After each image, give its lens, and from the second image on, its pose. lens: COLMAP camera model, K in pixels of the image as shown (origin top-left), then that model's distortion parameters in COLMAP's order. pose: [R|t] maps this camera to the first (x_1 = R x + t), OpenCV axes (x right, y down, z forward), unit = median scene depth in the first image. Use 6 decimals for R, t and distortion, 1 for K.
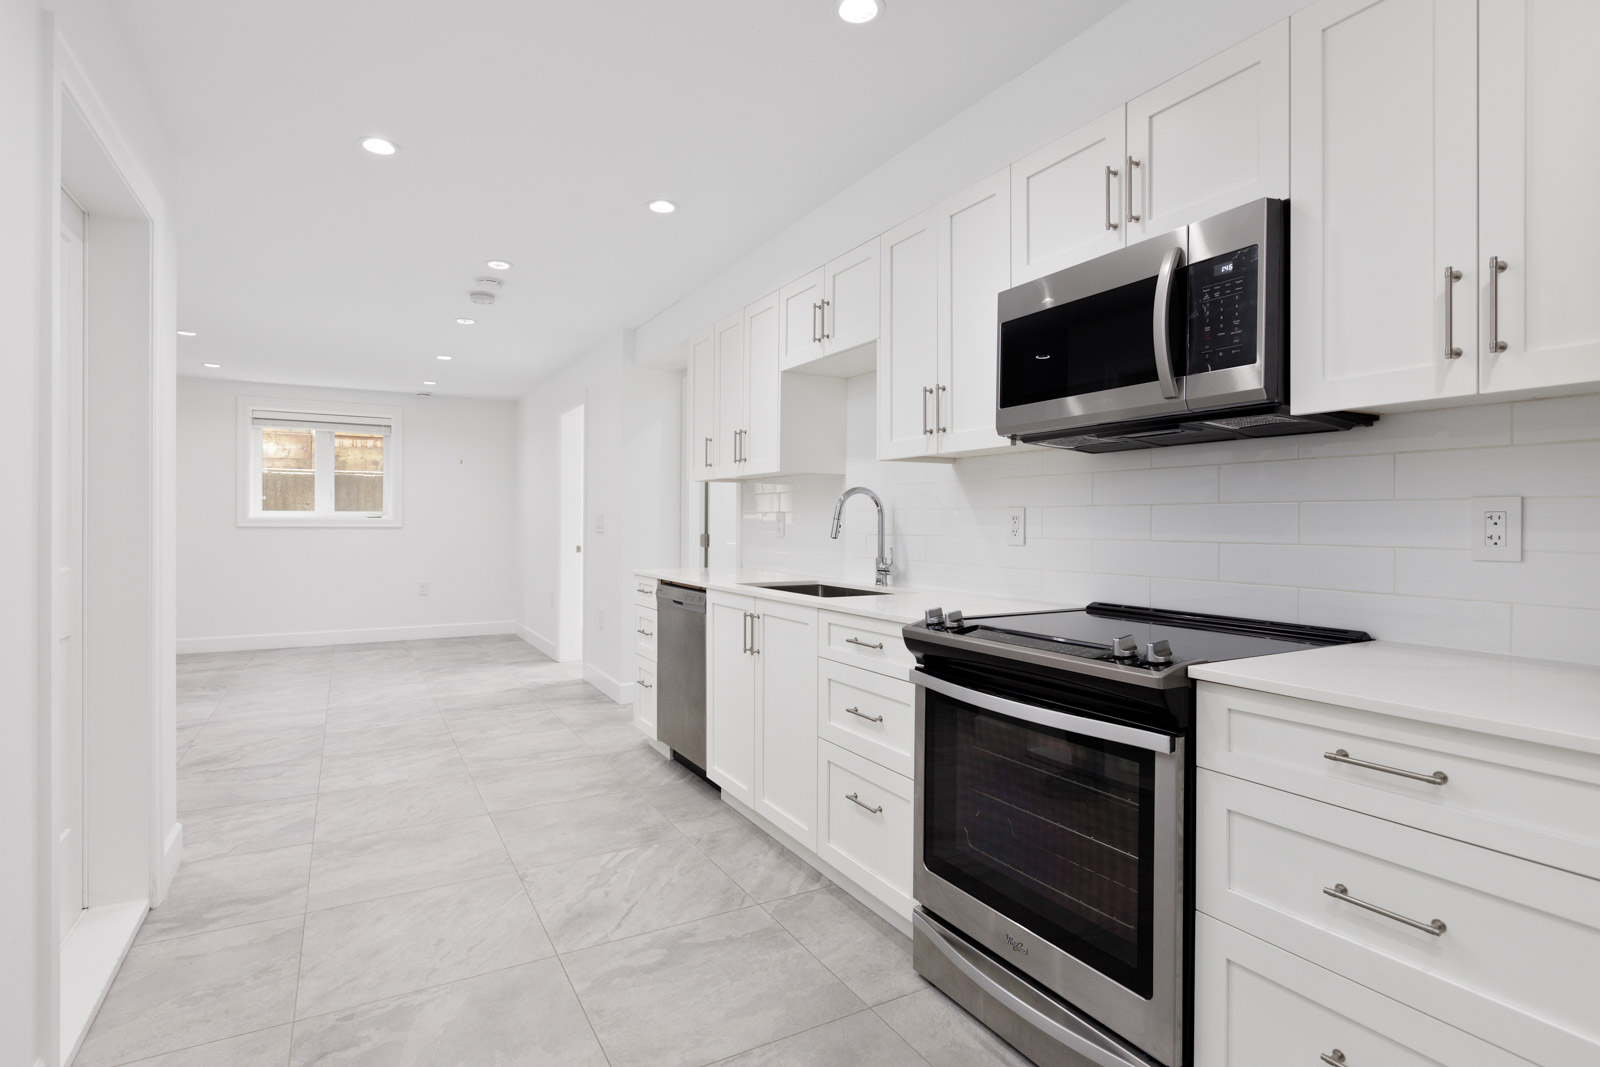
lens RADIAL K [[827.5, 0, 803.9], [0, 827.5, 516.4], [0, 0, 1]] dist [0.004882, 0.003916]
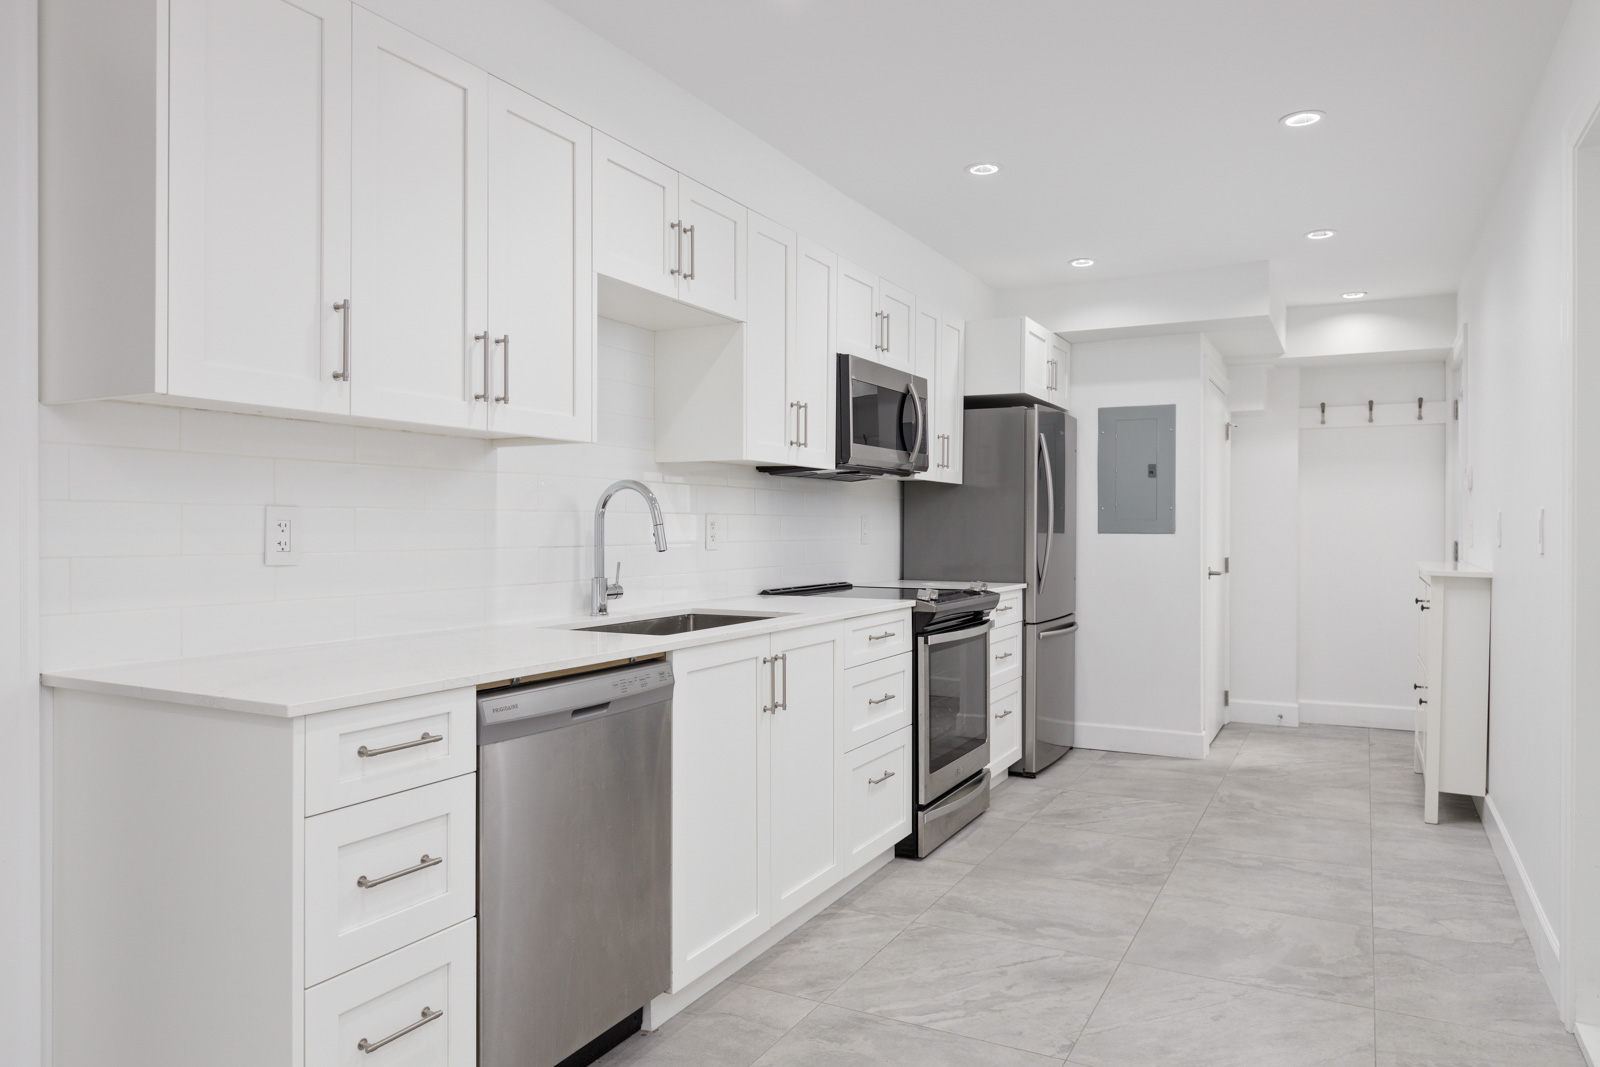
lens RADIAL K [[1043.9, 0, 808.4], [0, 1043.9, 534.2], [0, 0, 1]] dist [0.006602, -0.011445]
pose [[-0.546987, -0.005762, 0.837121, -0.962025], [-0.004371, 0.999982, 0.004027, 0.007921], [-0.837130, -0.001456, -0.547002, 1.687153]]
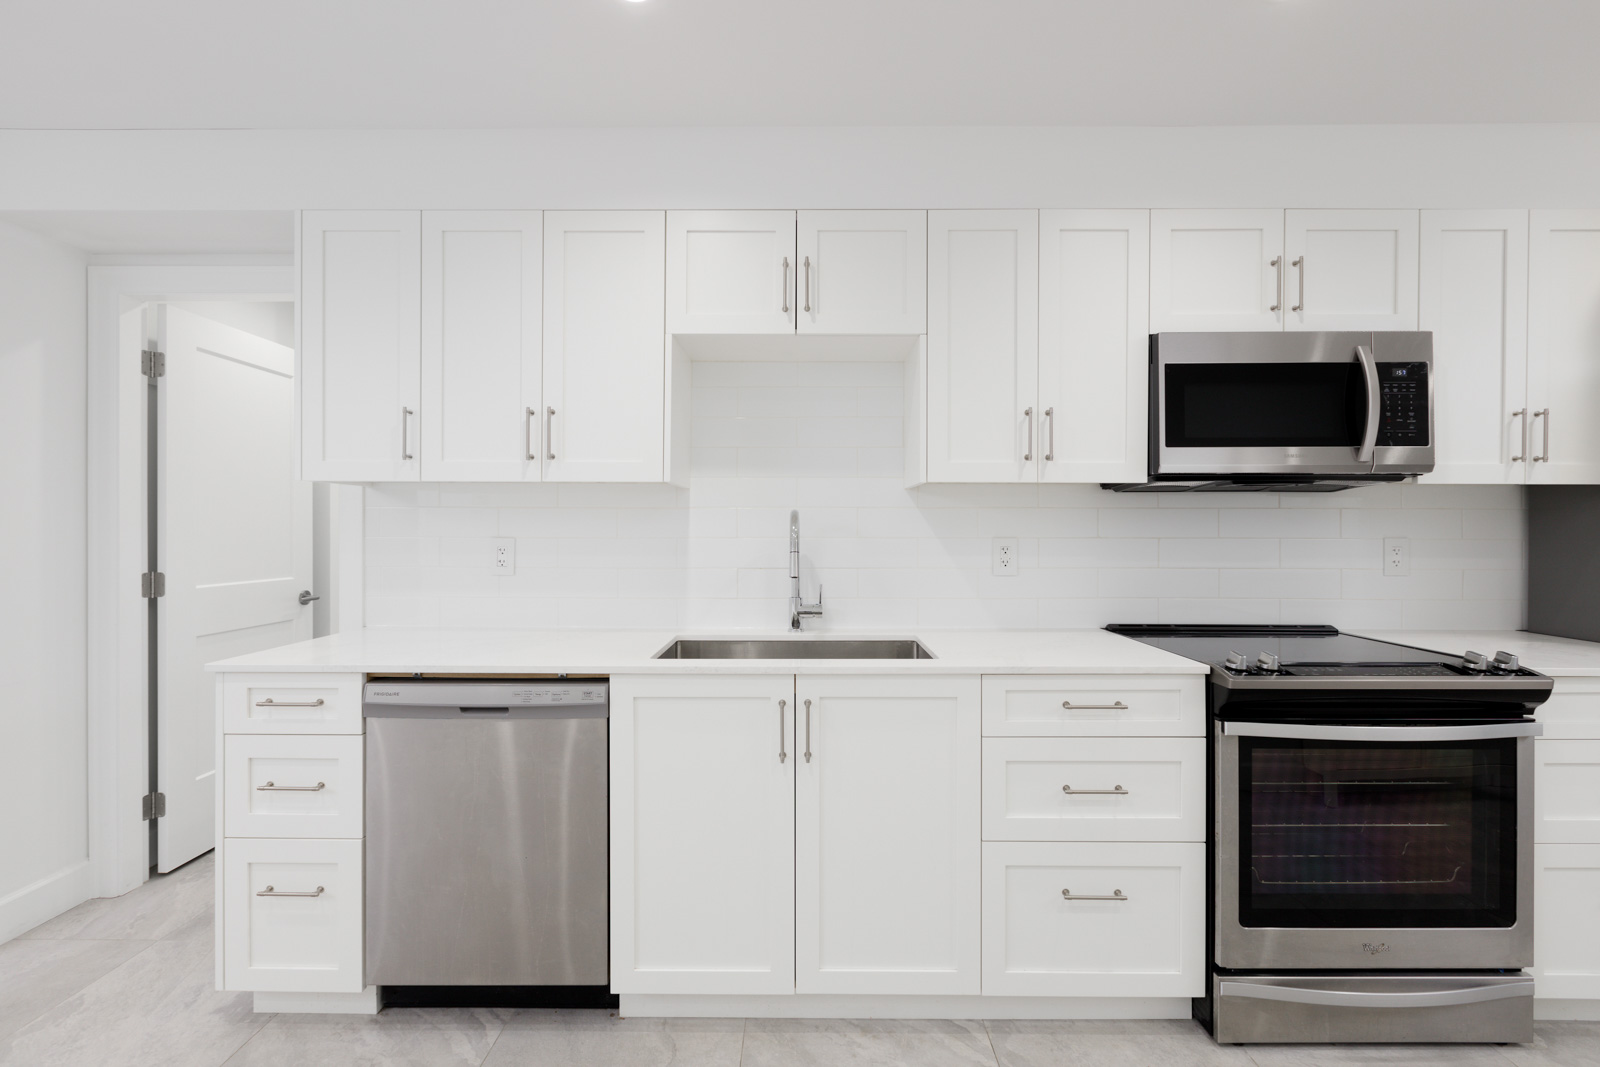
lens RADIAL K [[687.3, 0, 807.0], [0, 687.3, 534.4], [0, 0, 1]] dist [0.000449, -0.000074]
pose [[0.487458, -0.006111, 0.873125, -0.614172], [-0.006110, 0.999927, 0.010409, -0.024422], [-0.873125, -0.010409, 0.487385, 0.831949]]
